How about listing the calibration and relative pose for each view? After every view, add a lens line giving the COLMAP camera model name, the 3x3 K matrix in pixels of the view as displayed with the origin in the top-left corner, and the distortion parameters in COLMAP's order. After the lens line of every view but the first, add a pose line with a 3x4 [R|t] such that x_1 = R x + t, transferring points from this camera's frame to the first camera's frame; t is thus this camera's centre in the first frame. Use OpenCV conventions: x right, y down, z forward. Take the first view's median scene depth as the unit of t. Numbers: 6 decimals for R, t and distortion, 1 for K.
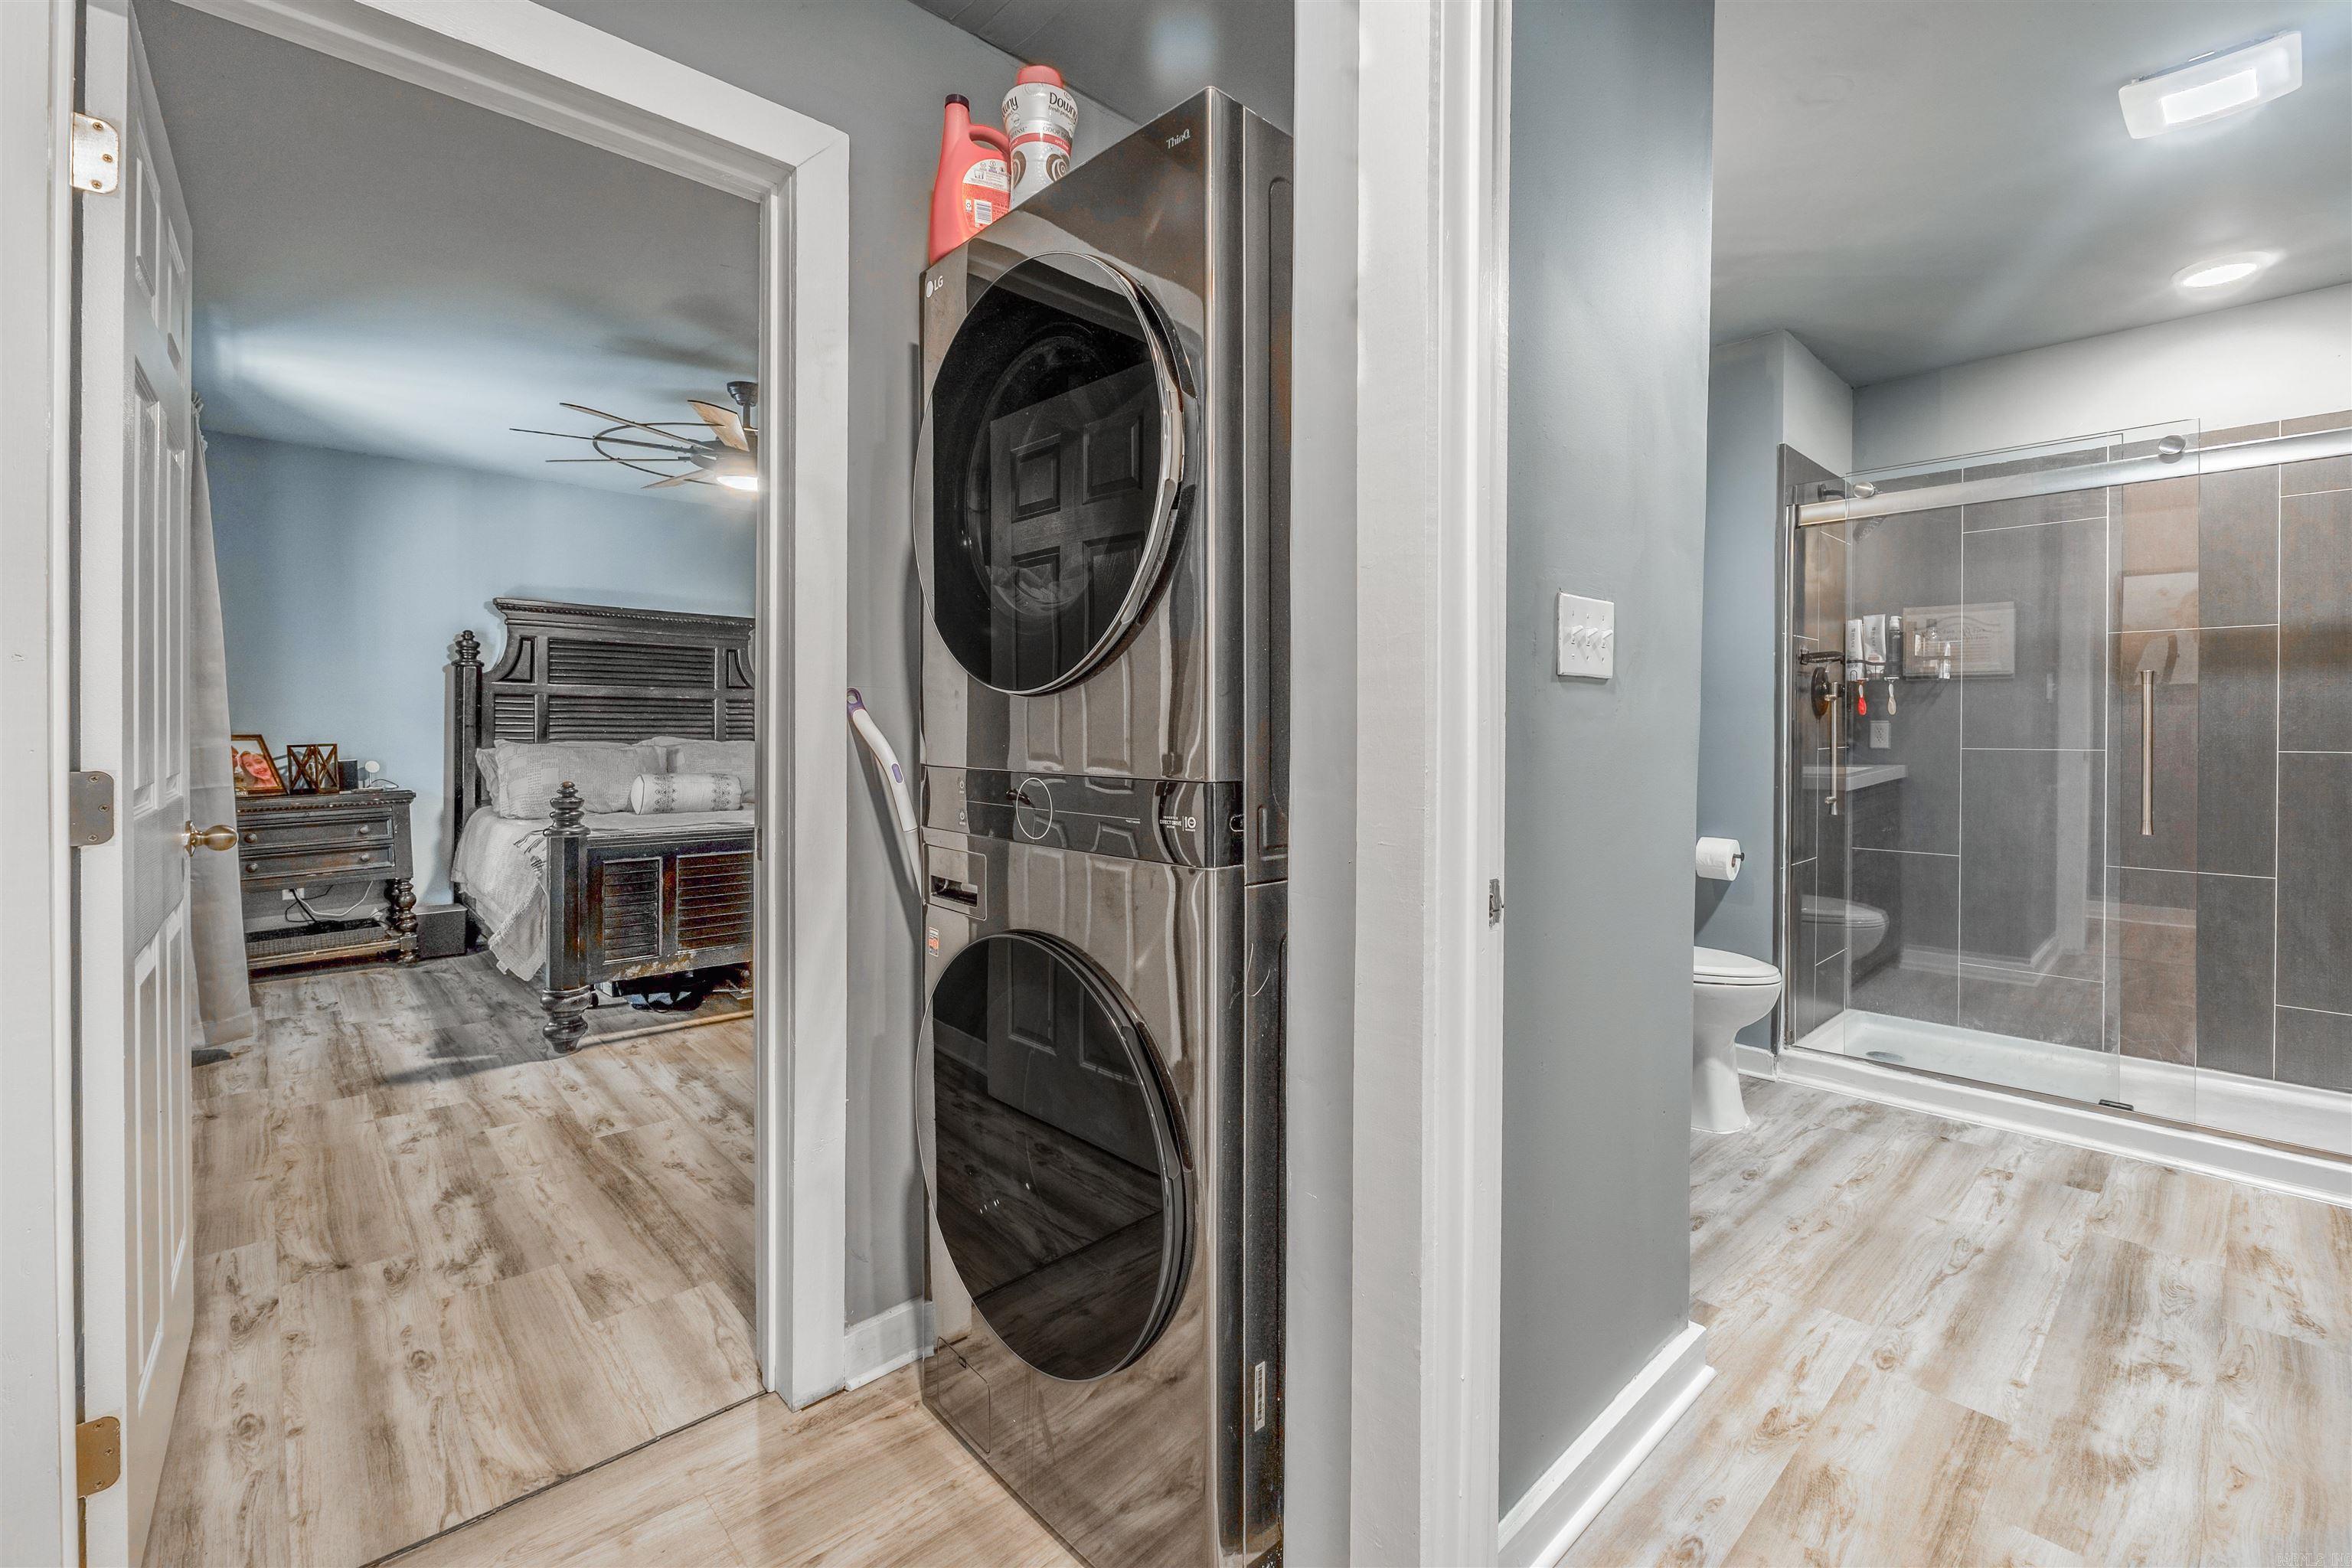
lens RADIAL K [[1002.5, 0, 1186.4], [0, 1002.5, 744.0], [0, 0, 1]] dist [-0.008903, 0.000249]
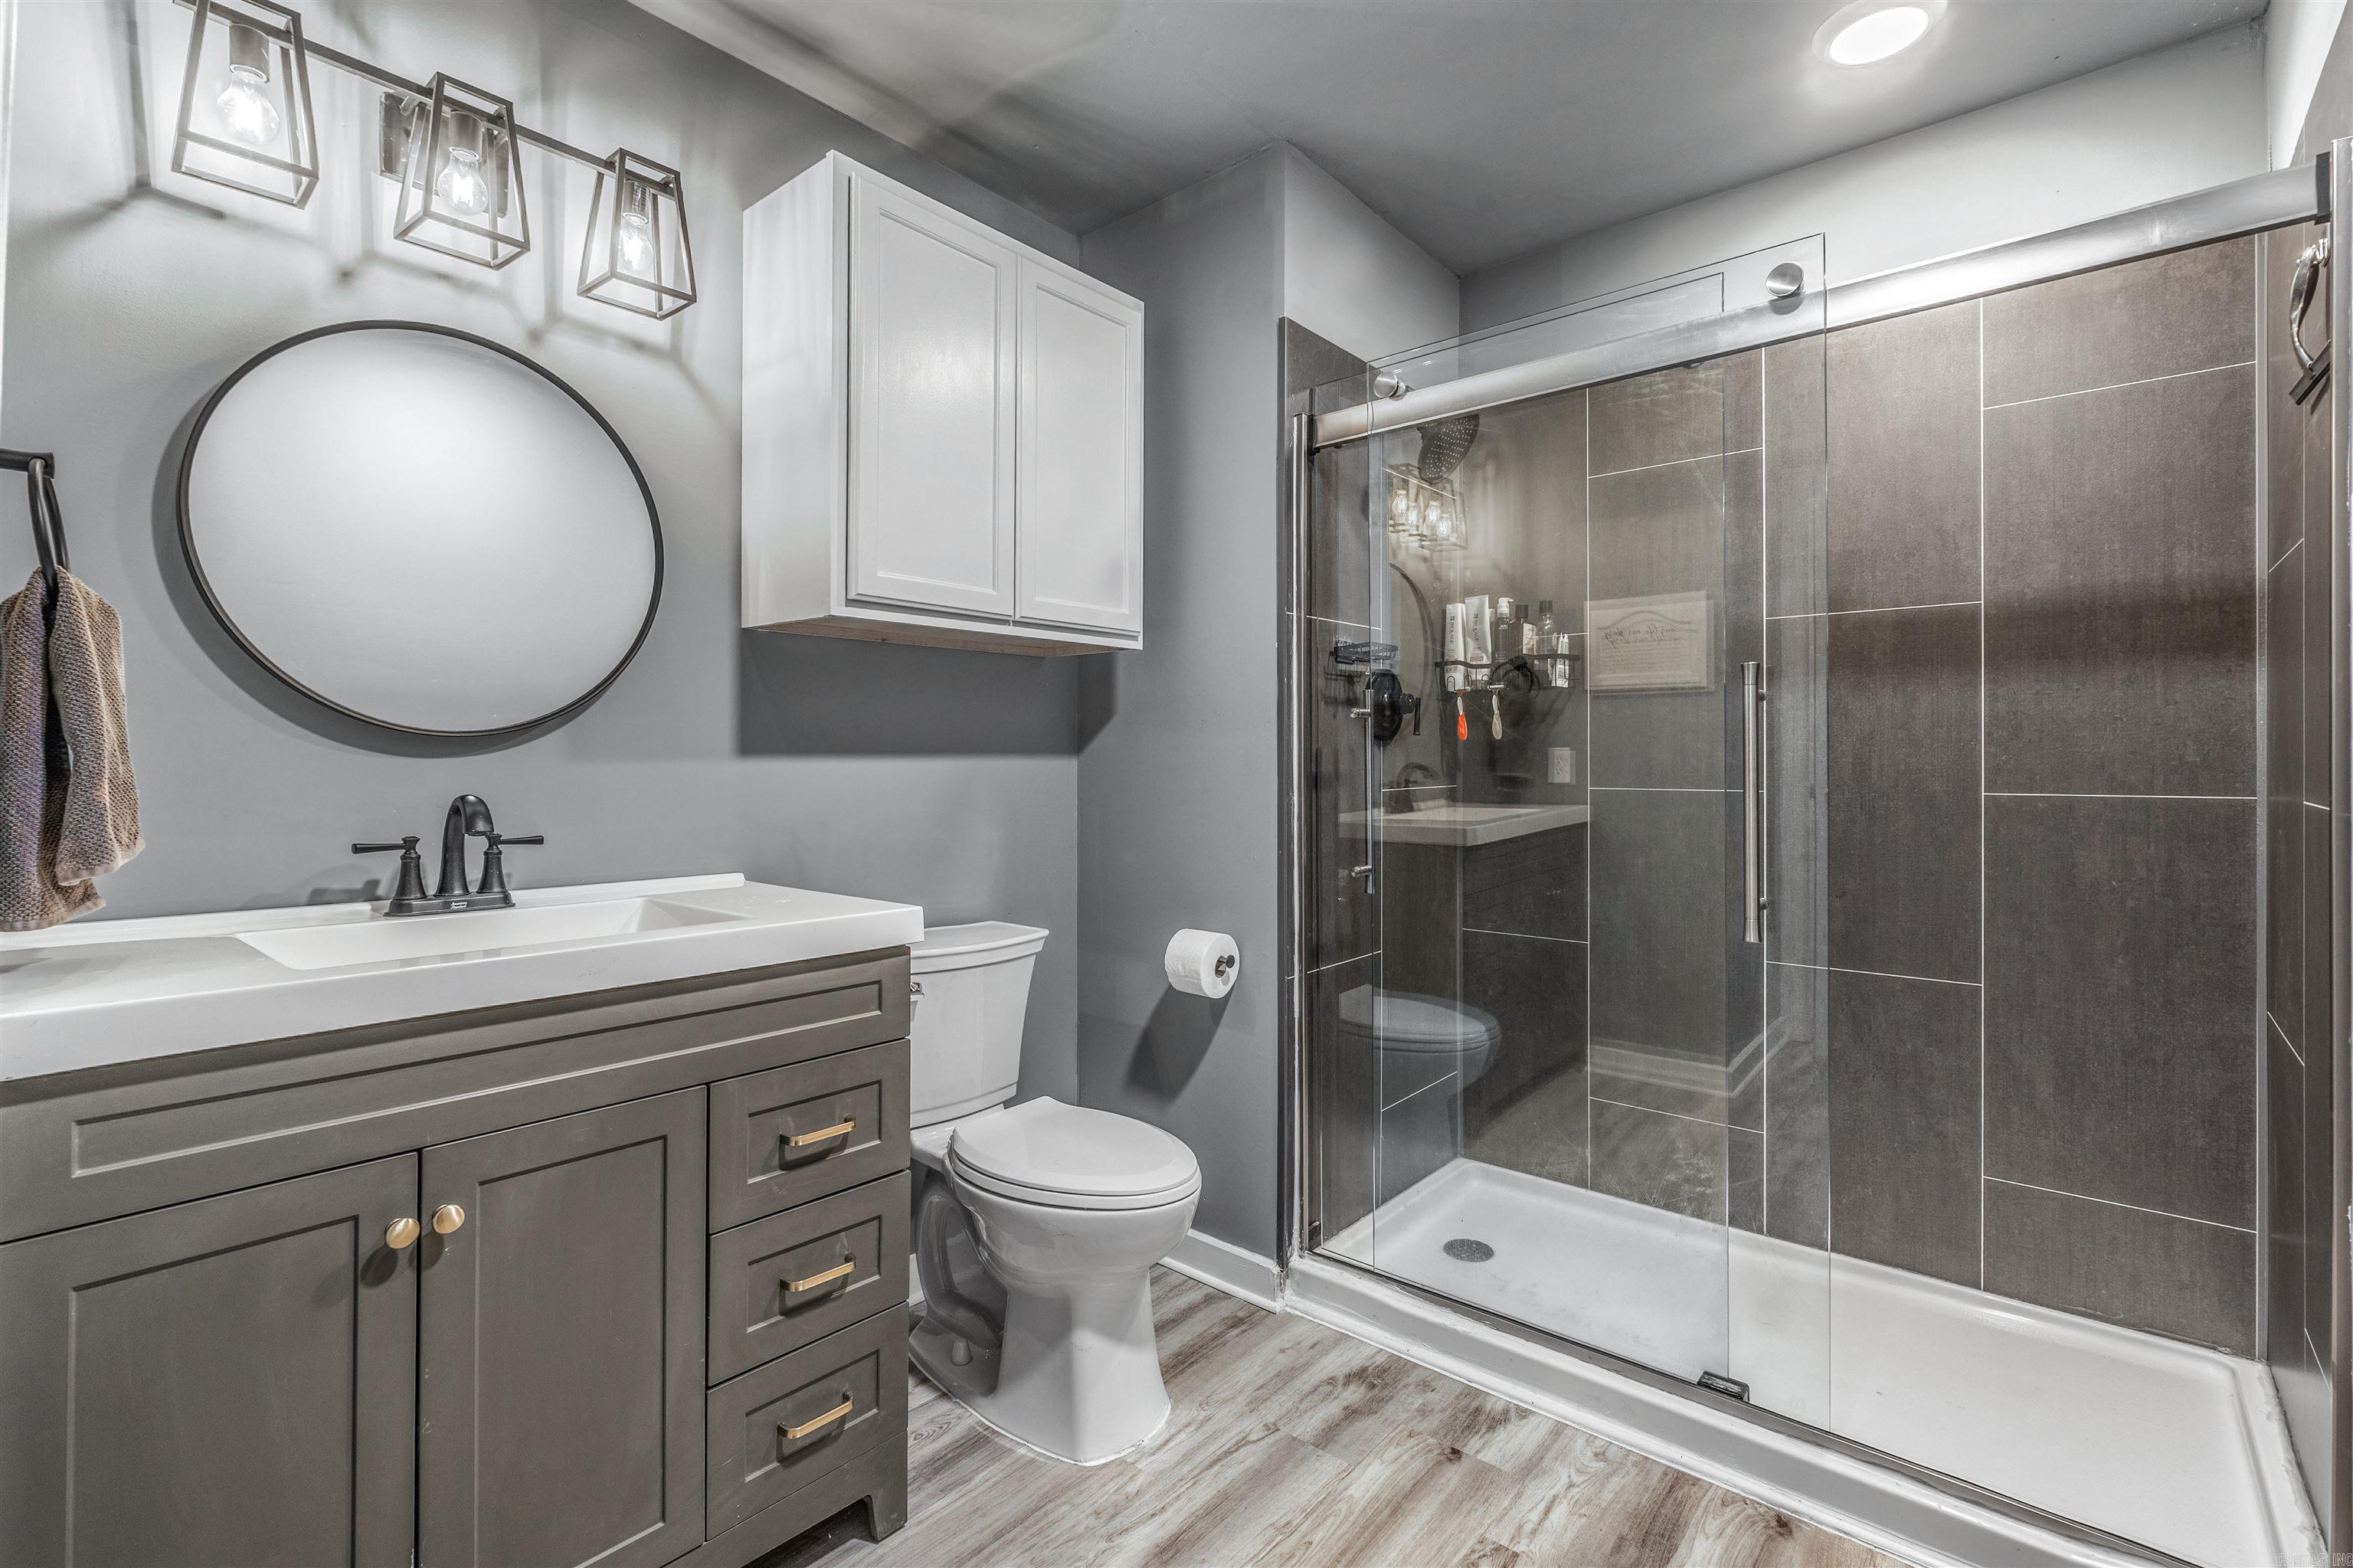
lens RADIAL K [[1038.3, 0, 1173.1], [0, 1038.3, 768.2], [0, 0, 1]] dist [-0.009111, 0.000505]
pose [[0.994051, -0.003768, 0.108853, 0.479057], [0.004287, 0.999981, -0.004533, -0.008565], [-0.108834, 0.004973, 0.994047, 0.366877]]
